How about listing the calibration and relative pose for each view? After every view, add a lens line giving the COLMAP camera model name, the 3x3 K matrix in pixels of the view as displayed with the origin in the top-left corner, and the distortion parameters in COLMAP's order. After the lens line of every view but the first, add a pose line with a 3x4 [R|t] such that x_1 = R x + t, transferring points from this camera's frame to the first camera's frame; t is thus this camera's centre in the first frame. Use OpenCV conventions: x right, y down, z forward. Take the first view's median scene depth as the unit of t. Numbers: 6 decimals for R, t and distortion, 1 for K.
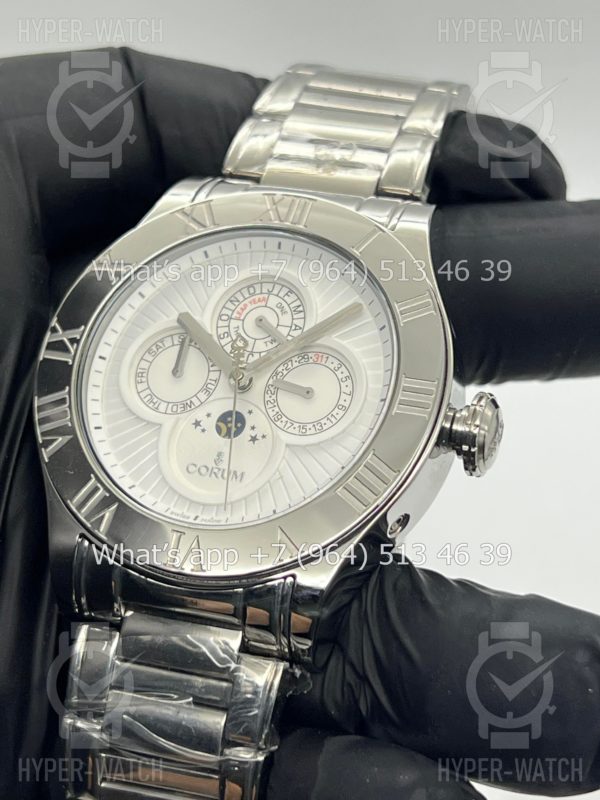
lens RADIAL K [[1878.6, 0, 305.1], [0, 1878.6, 401.7], [0, 0, 1]] dist [0.239459, 0.000000]
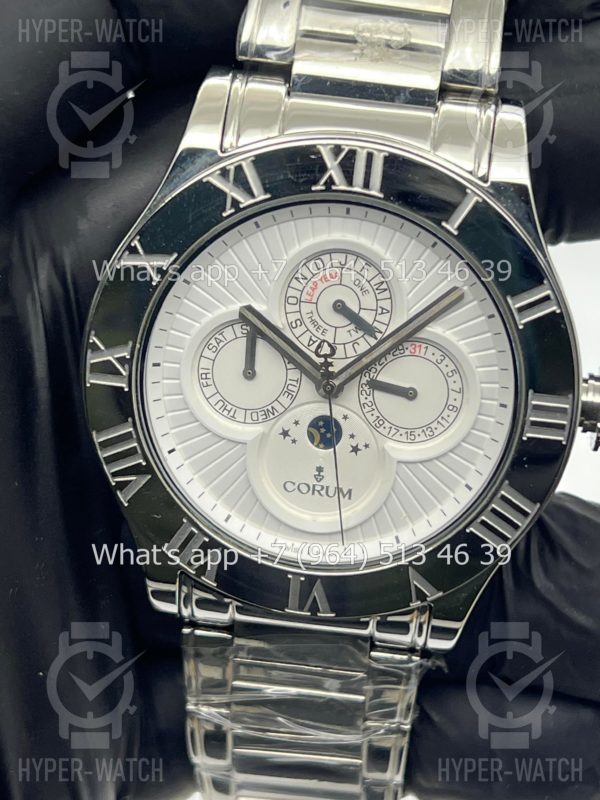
lens RADIAL K [[1878.6, 0, 302.3], [0, 1878.6, 413.9], [0, 0, 1]] dist [0.239459, 0.000000]
pose [[0.973728, -0.193823, 0.119524, -0.152460], [0.084743, 0.795628, 0.599829, -0.520992], [-0.211357, -0.573942, 0.791150, 0.306625]]
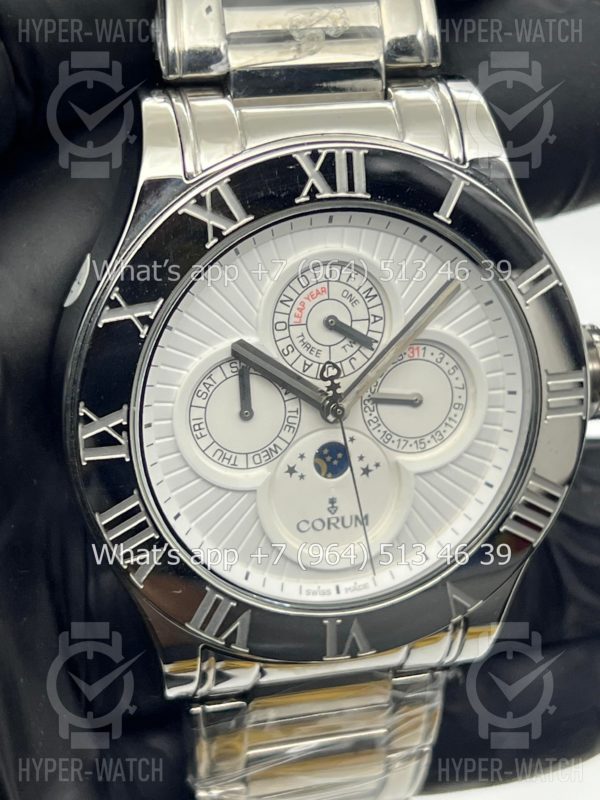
lens RADIAL K [[1878.6, 0, 300.6], [0, 1878.6, 402.8], [0, 0, 1]] dist [0.239459, 0.000000]
pose [[0.829726, -0.381533, 0.407415, -0.369961], [0.053435, 0.780855, 0.622423, -0.510333], [-0.555607, -0.494670, 0.668283, 0.472620]]
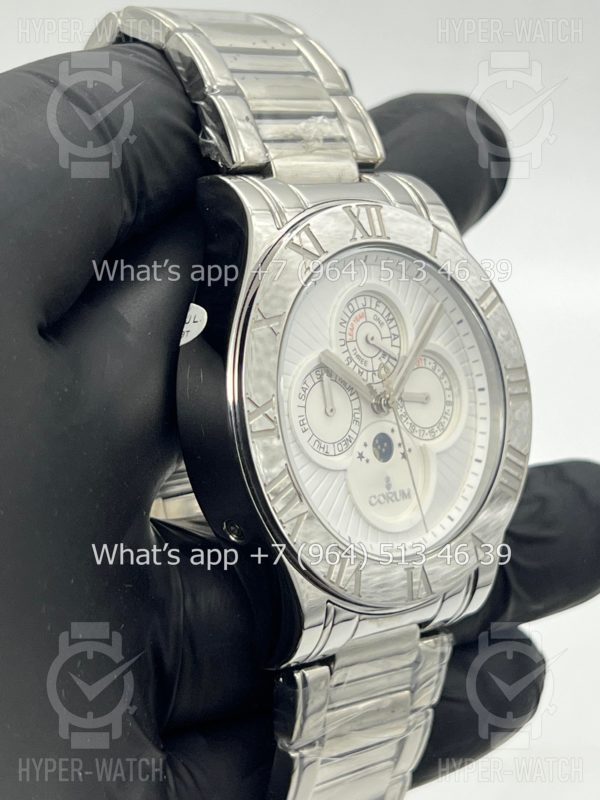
lens RADIAL K [[1878.6, 0, 300.8], [0, 1878.6, 405.1], [0, 0, 1]] dist [0.239459, 0.000000]
pose [[0.483416, -0.328192, 0.811541, -0.899220], [-0.049377, 0.915363, 0.399590, -0.423516], [-0.873997, -0.233240, 0.426296, 0.593419]]
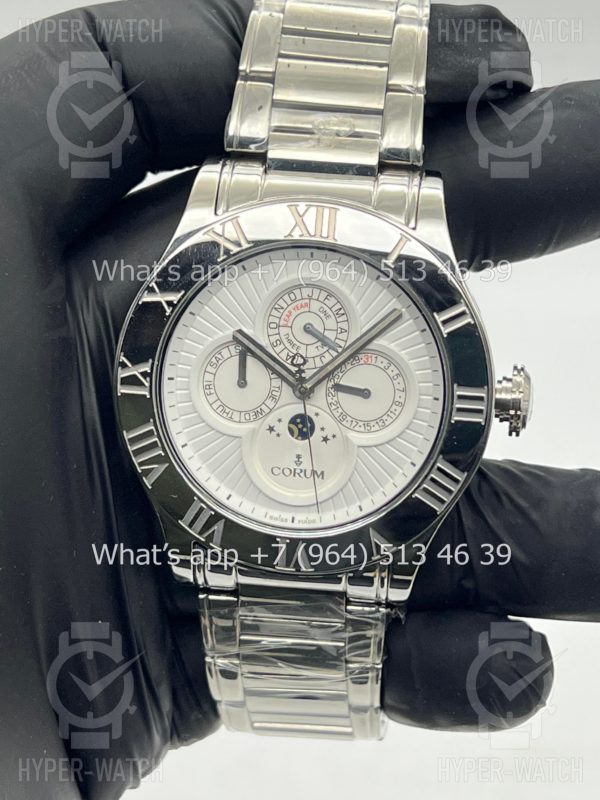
lens RADIAL K [[1878.6, 0, 298.7], [0, 1878.6, 394.5], [0, 0, 1]] dist [0.239459, 0.000000]
pose [[0.970171, -0.210417, 0.120385, -0.173767], [0.125154, 0.860043, 0.494634, -0.567955], [-0.207616, -0.464813, 0.860723, 0.022437]]
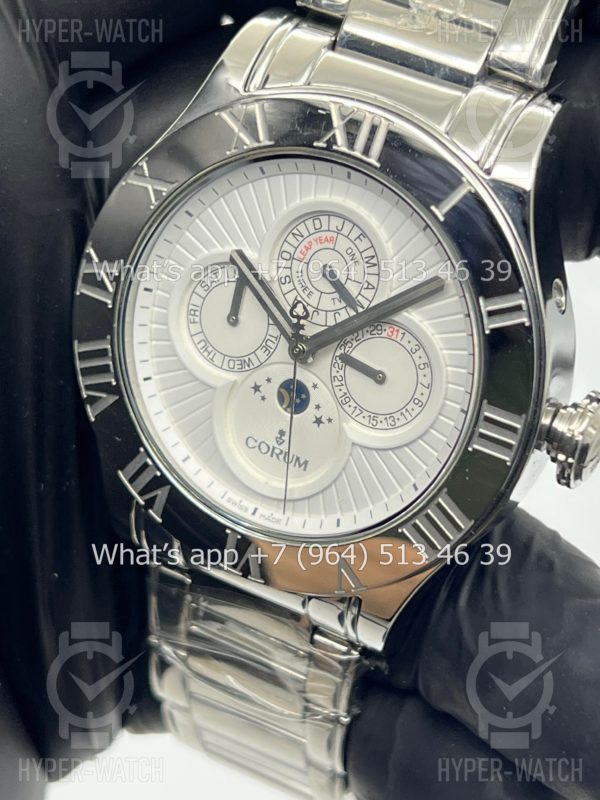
lens RADIAL K [[1878.6, 0, 296.7], [0, 1878.6, 405.1], [0, 0, 1]] dist [0.239459, 0.000000]
pose [[0.983358, 0.047439, -0.175378, 0.111624], [0.062724, 0.817307, 0.572778, -0.472199], [0.170510, -0.574246, 0.800729, 0.308909]]
